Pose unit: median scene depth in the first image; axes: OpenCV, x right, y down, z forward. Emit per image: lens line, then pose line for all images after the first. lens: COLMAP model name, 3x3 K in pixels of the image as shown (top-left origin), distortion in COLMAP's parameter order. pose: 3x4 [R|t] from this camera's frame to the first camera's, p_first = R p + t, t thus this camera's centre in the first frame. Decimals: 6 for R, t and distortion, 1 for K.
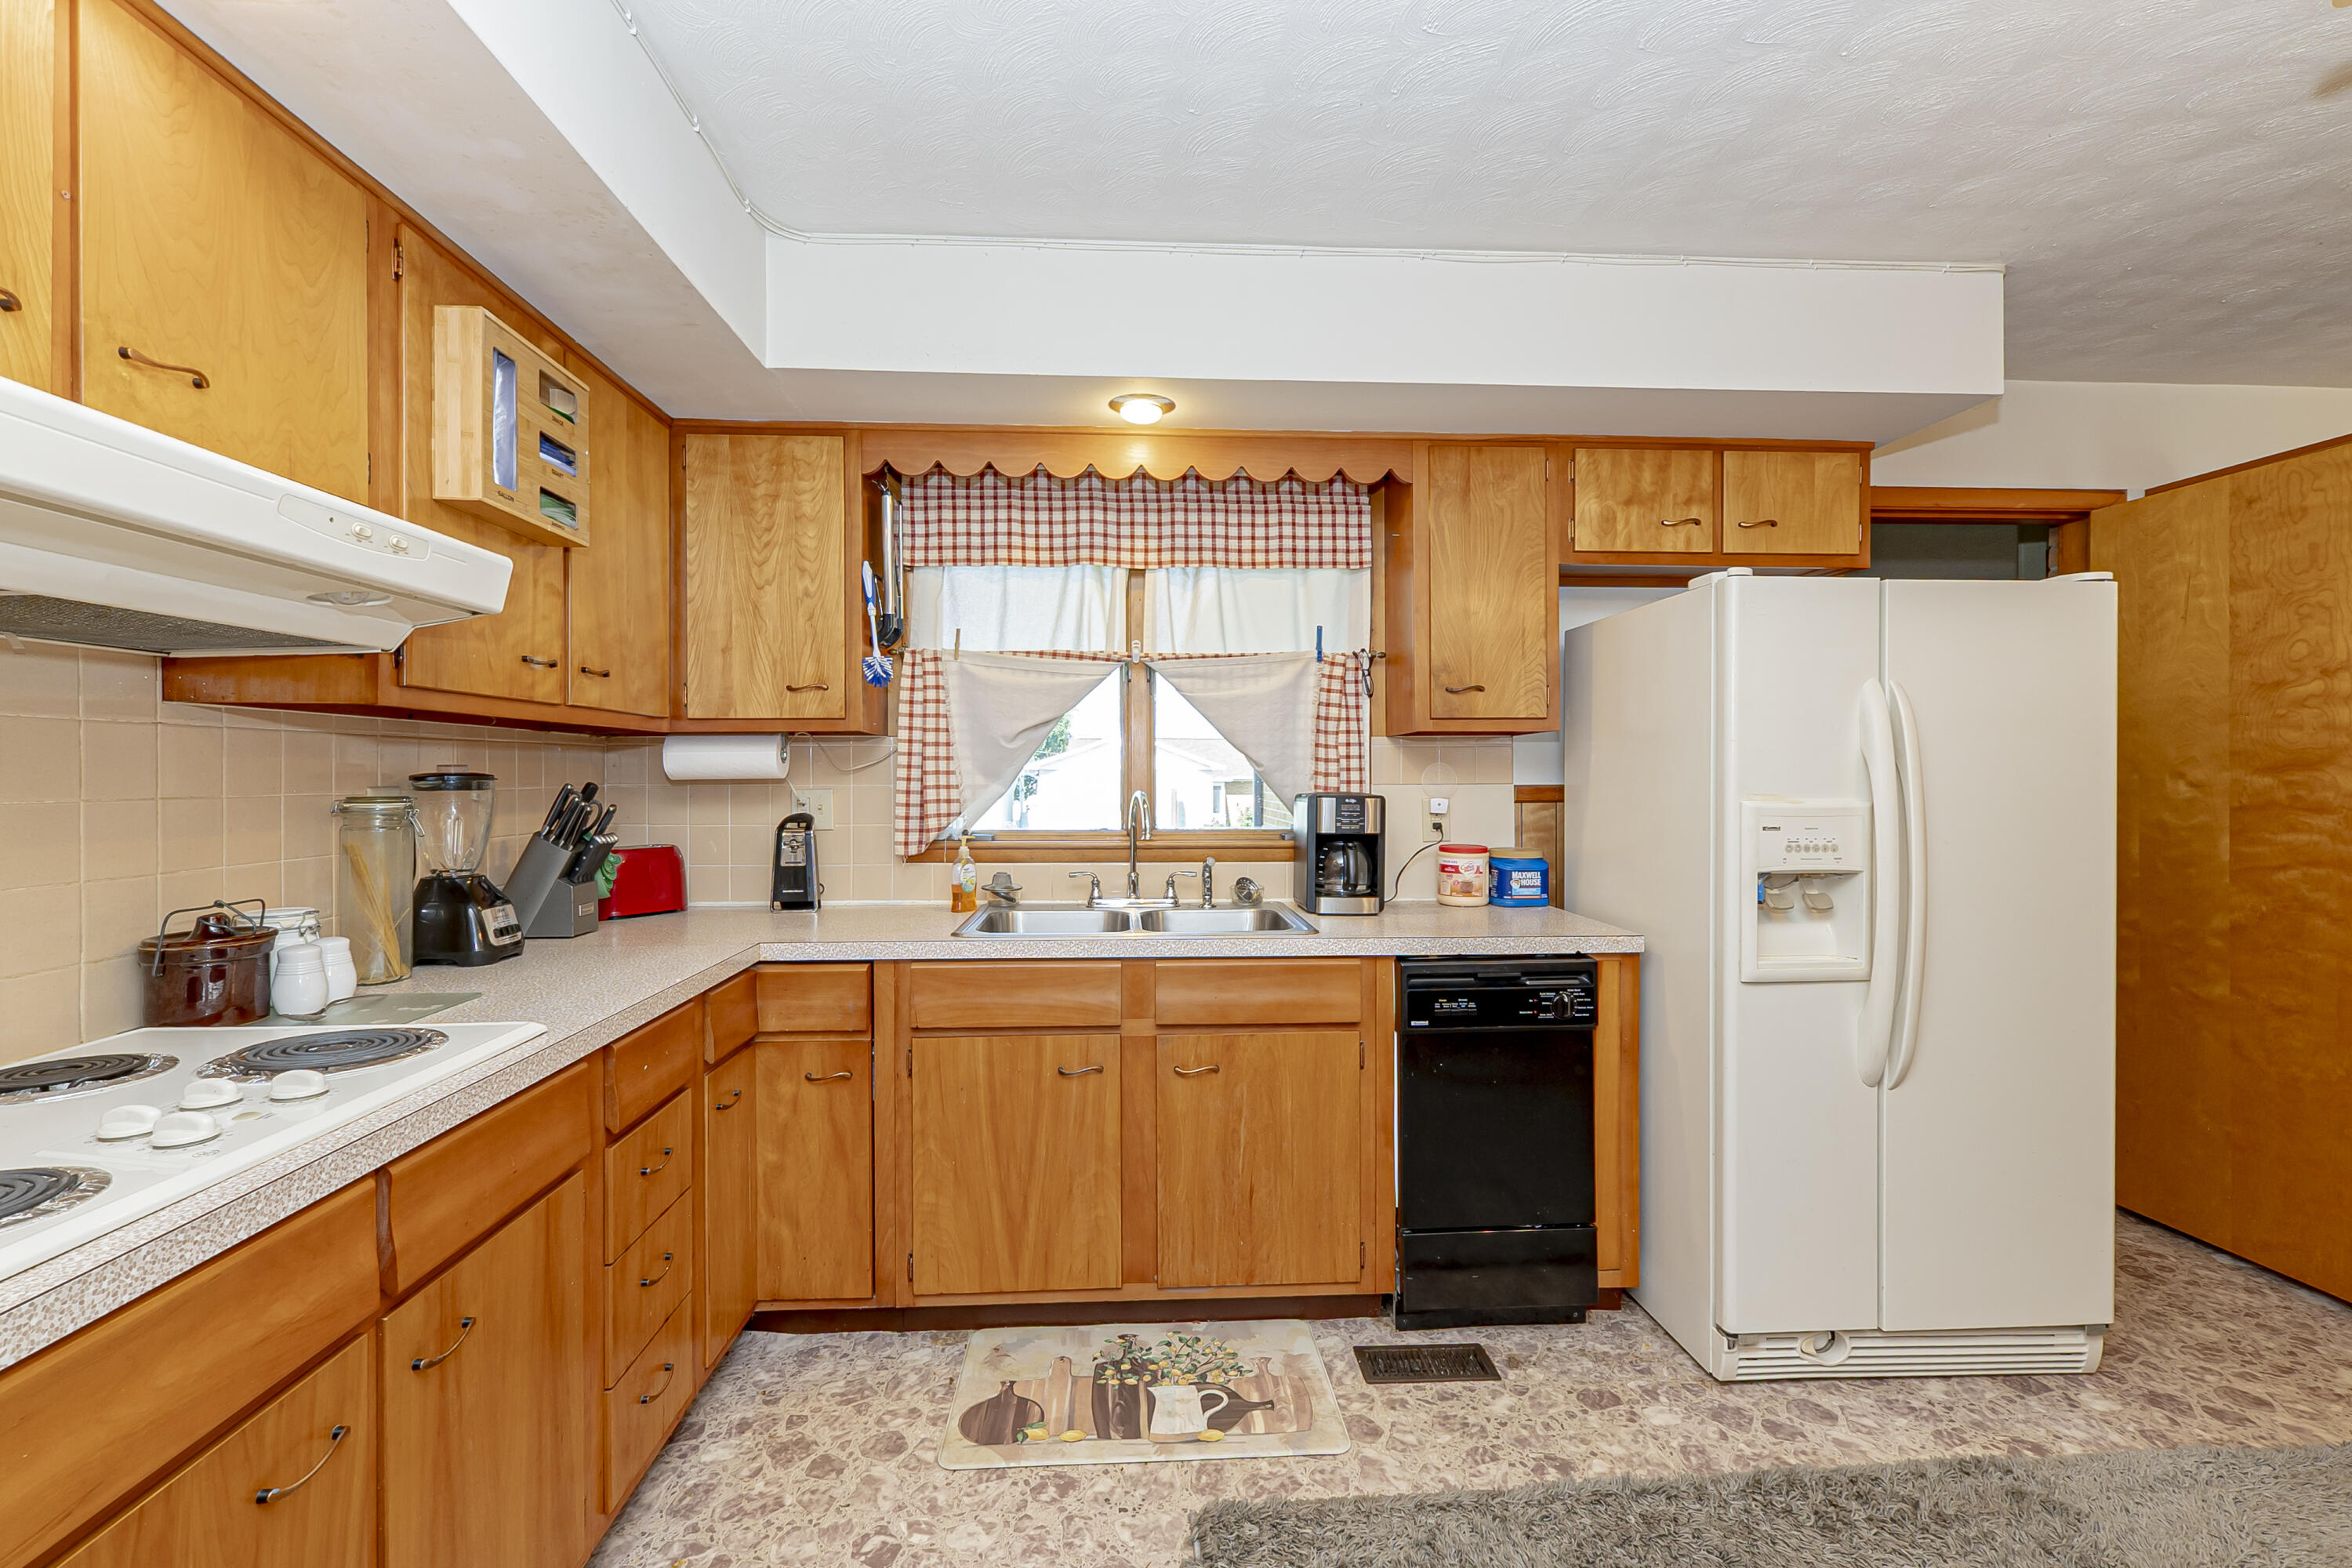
lens RADIAL K [[1015.7, 0, 1177.4], [0, 1015.7, 783.6], [0, 0, 1]] dist [0.003927, 0.001295]
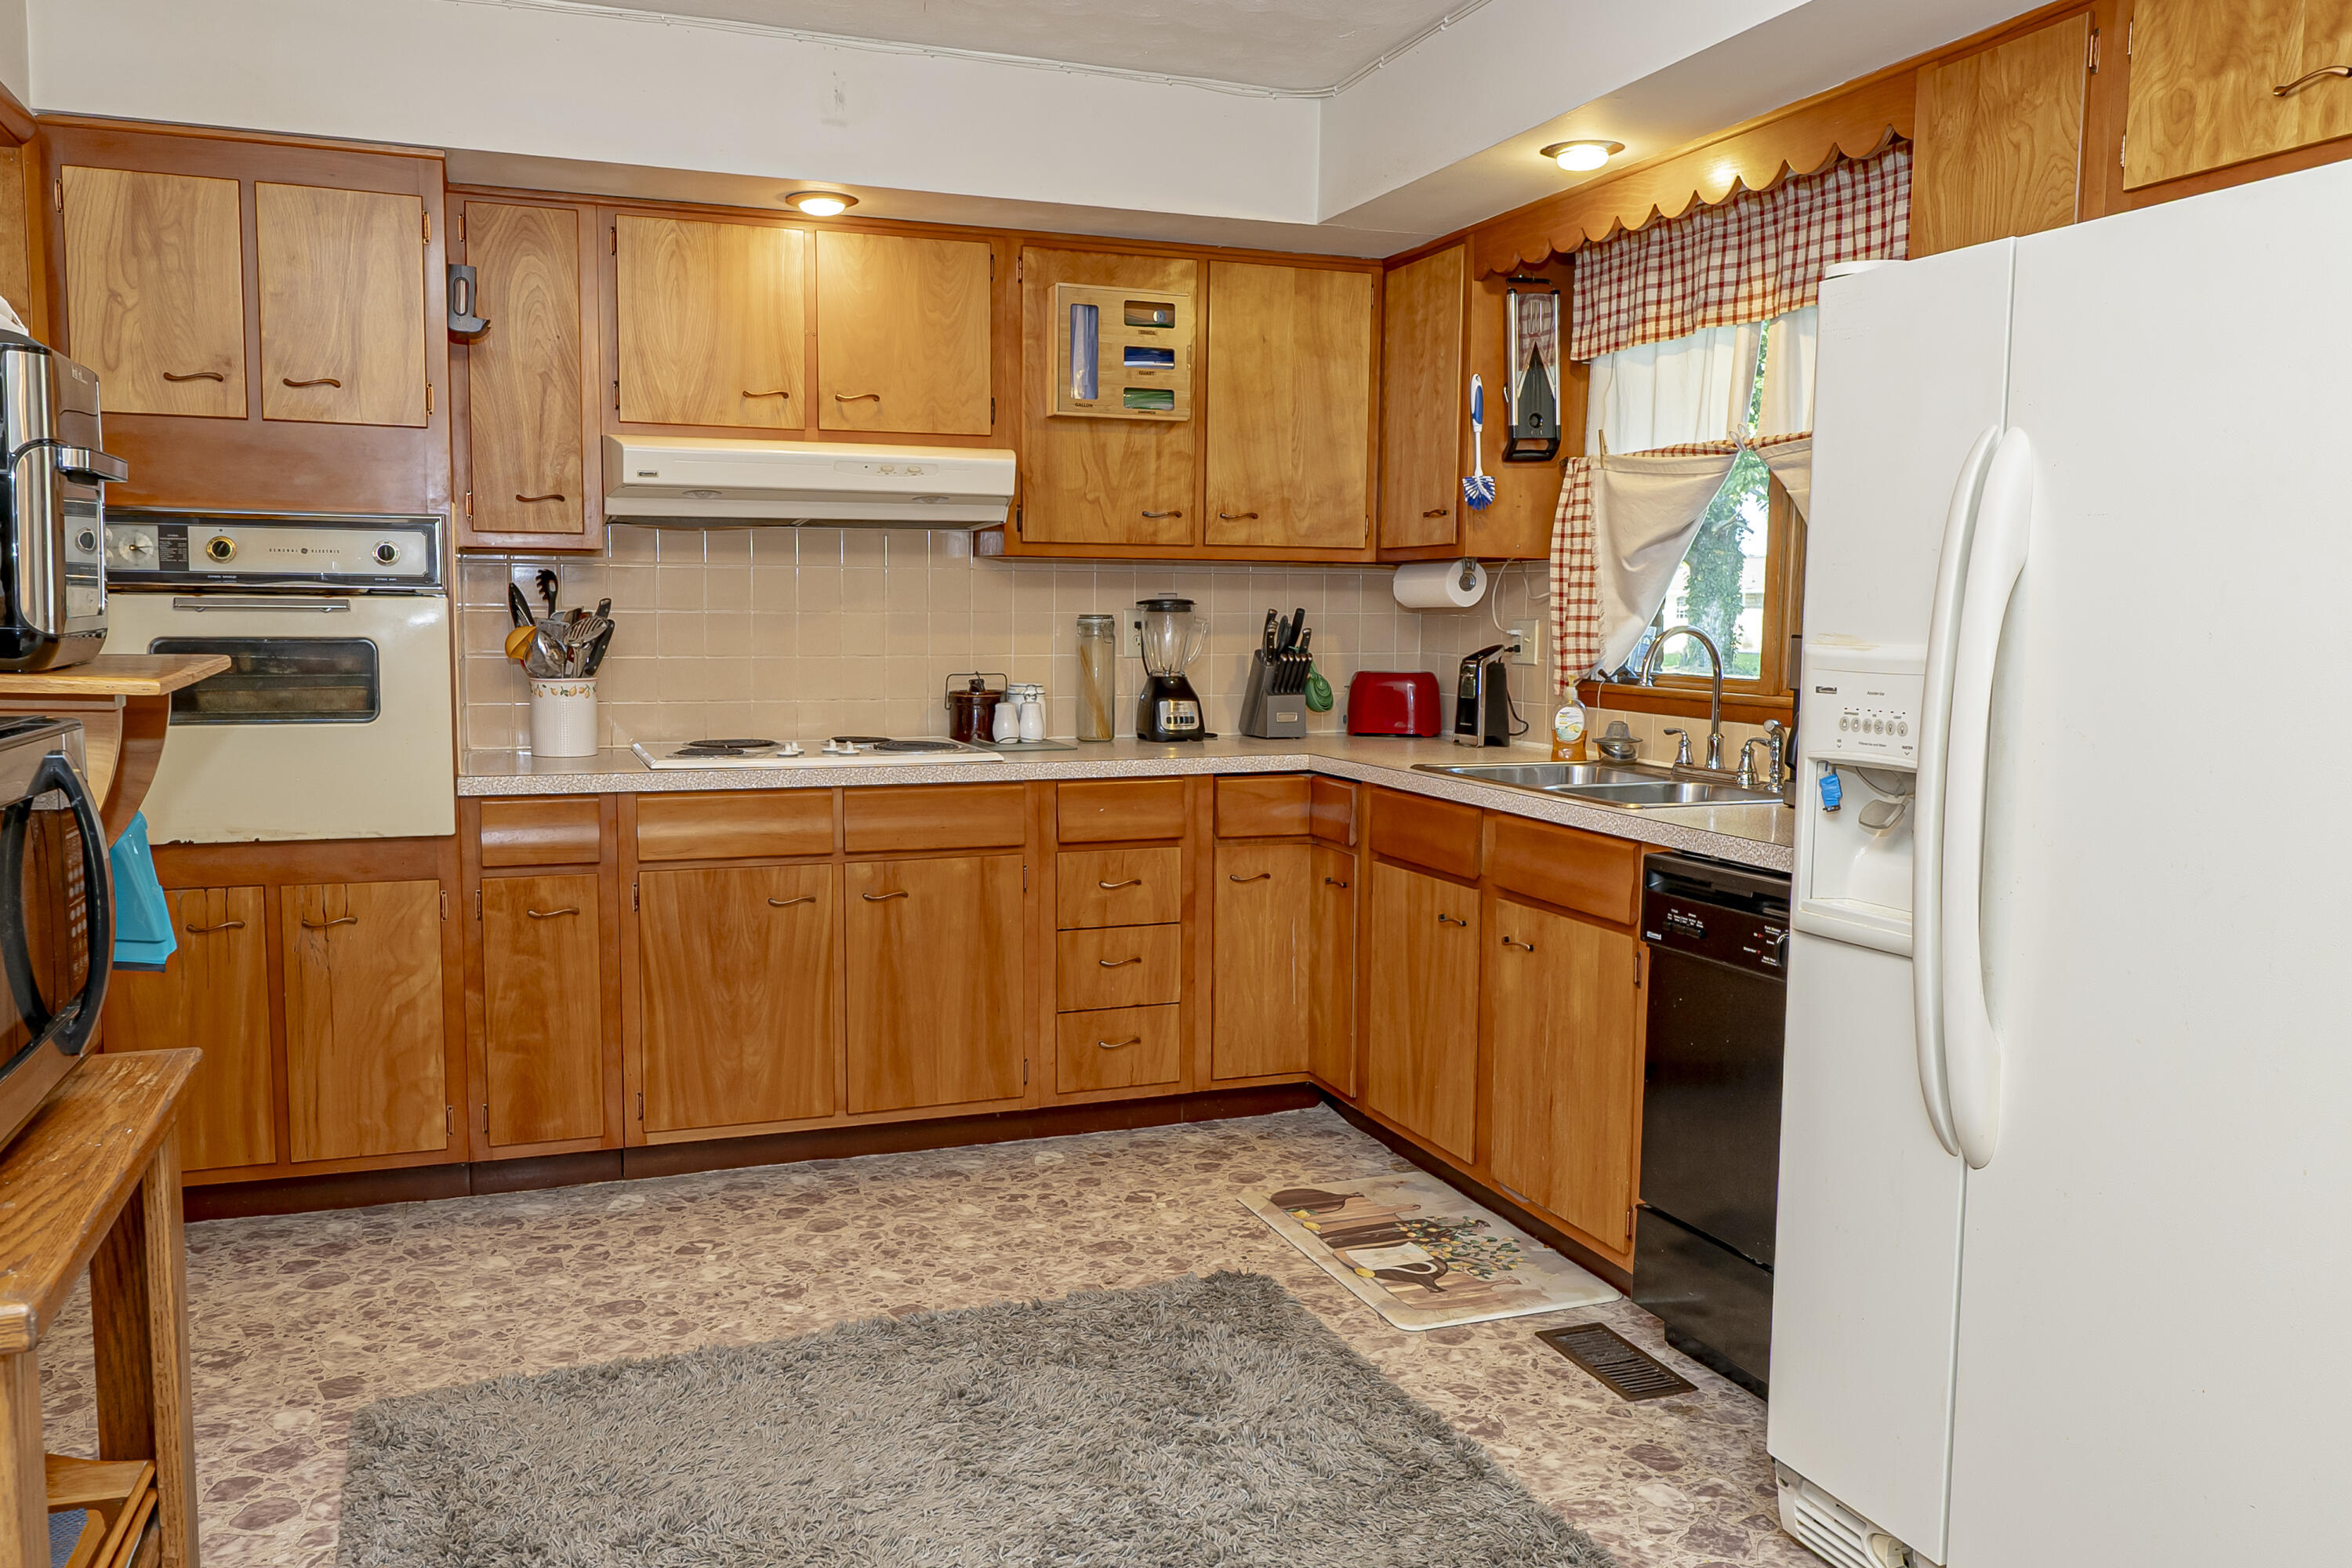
lens RADIAL K [[1775.5, 0, 1176.0], [0, 1775.5, 784.0], [0, 0, 1]] dist [-0.032211, 0.051295]
pose [[0.301515, 0.098369, -0.948373, 1.439648], [-0.016710, 0.995056, 0.097898, 0.002351], [0.953315, -0.013670, 0.301669, 0.287332]]
